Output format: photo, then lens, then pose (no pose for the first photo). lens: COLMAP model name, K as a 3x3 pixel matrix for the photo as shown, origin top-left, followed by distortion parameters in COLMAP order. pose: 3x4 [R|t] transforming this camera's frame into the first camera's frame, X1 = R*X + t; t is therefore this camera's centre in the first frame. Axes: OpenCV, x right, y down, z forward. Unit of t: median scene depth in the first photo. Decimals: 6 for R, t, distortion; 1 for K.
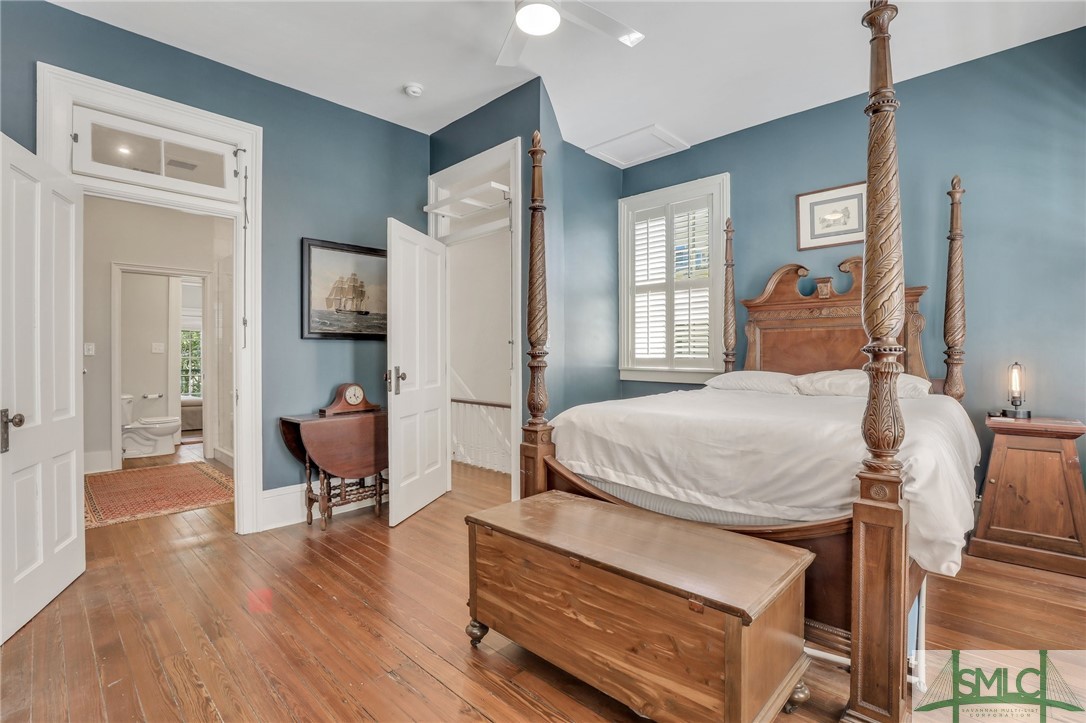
lens RADIAL K [[497.1, 0, 549.3], [0, 497.1, 354.2], [0, 0, 1]] dist [-0.040321, 0.007772]
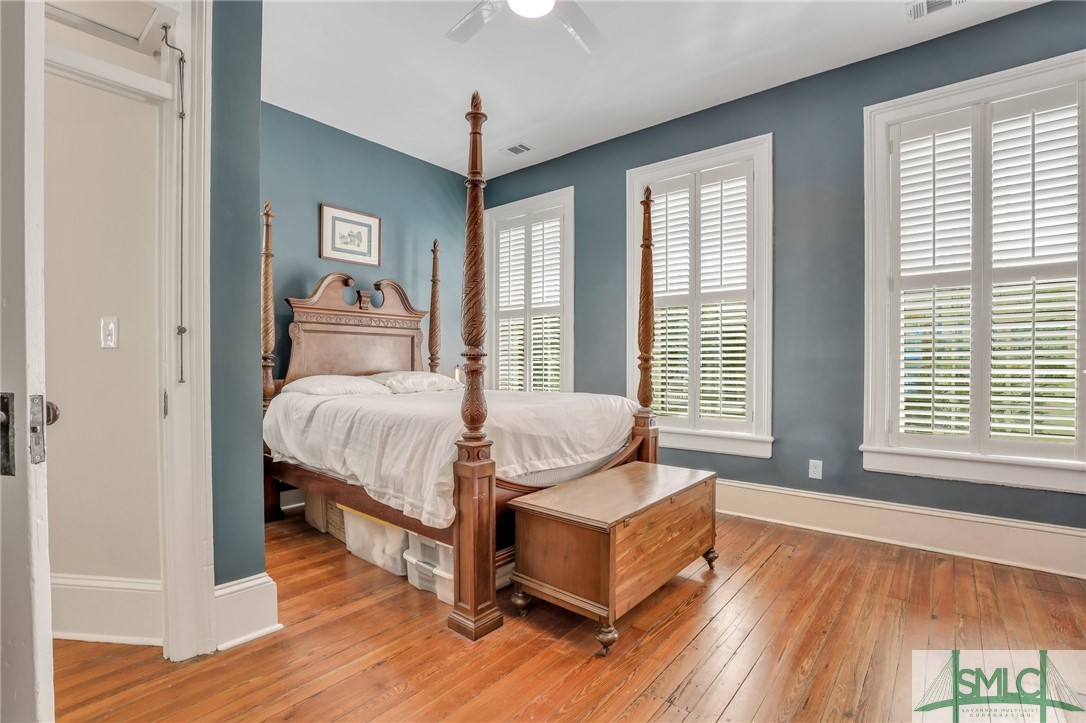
lens RADIAL K [[497.1, 0, 550.8], [0, 497.1, 370.8], [0, 0, 1]] dist [-0.040321, 0.007772]
pose [[-0.068683, -0.015244, 0.997522, -0.946040], [-0.005980, 0.999872, 0.014868, 0.012748], [-0.997621, -0.004944, -0.068765, 1.002692]]
